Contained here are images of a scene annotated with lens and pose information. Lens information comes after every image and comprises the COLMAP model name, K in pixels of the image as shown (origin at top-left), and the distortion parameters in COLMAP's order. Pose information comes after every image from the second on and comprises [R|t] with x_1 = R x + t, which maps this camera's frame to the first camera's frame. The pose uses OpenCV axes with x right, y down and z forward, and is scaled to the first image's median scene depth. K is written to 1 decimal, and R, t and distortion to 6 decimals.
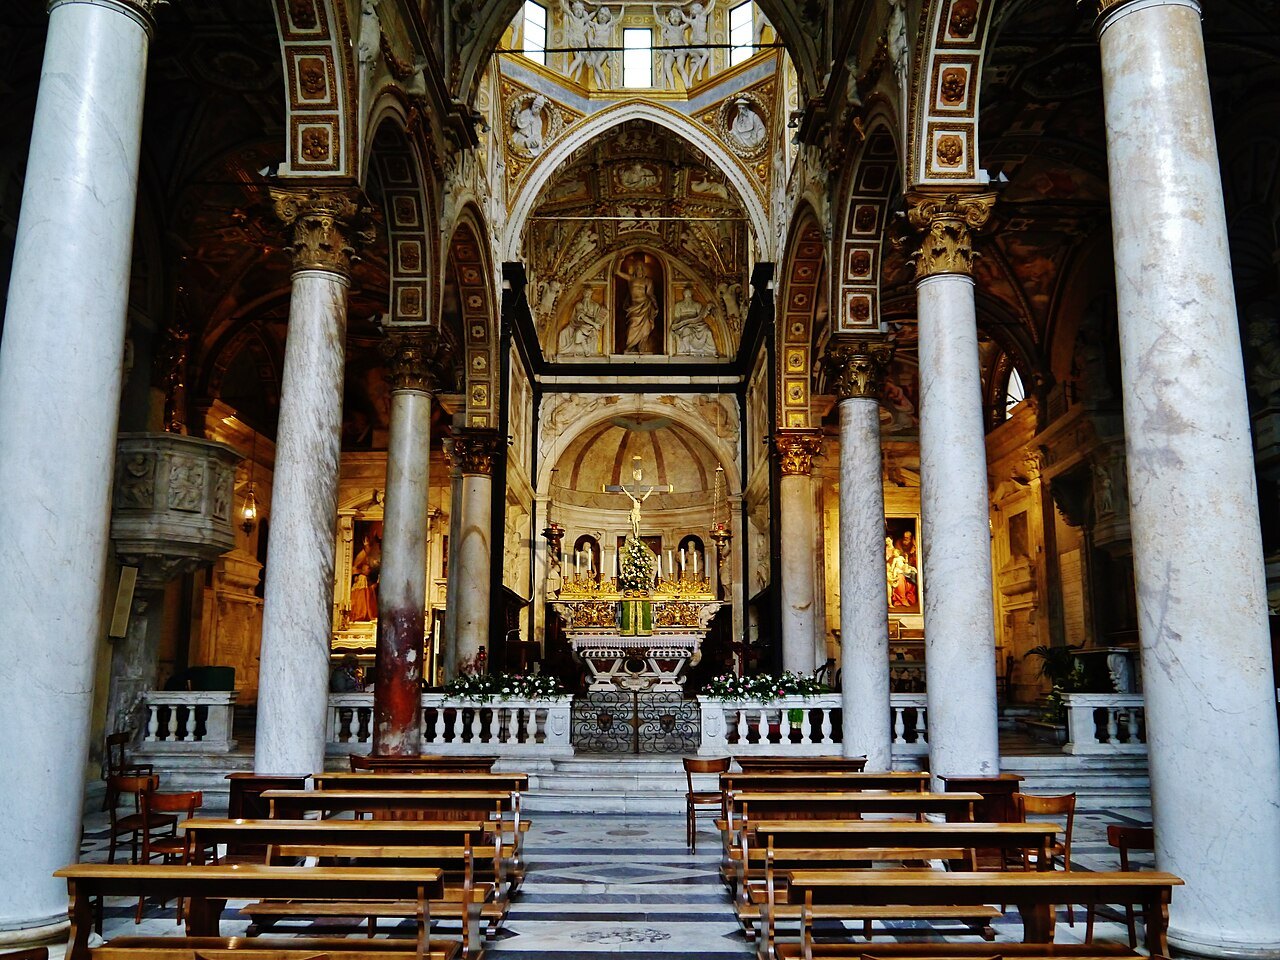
lens RADIAL K [[980.5, 0, 642.3], [0, 980.5, 484.7], [0, 0, 1]] dist [-0.051009, 0.031383]
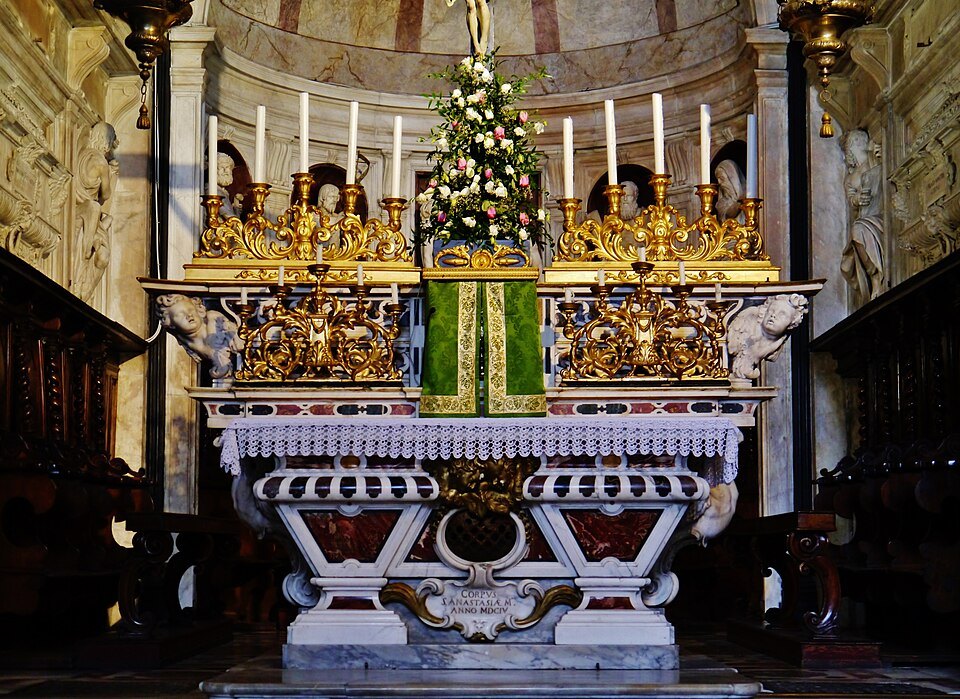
lens RADIAL K [[1703.5, 0, 479.4], [0, 1703.5, 348.9], [0, 0, 1]] dist [0.012598, 0.000000]
pose [[0.999979, -0.000161, 0.006515, -0.010044], [-0.000331, 0.997158, 0.075342, 0.102988], [-0.006508, -0.075343, 0.997136, 0.559785]]
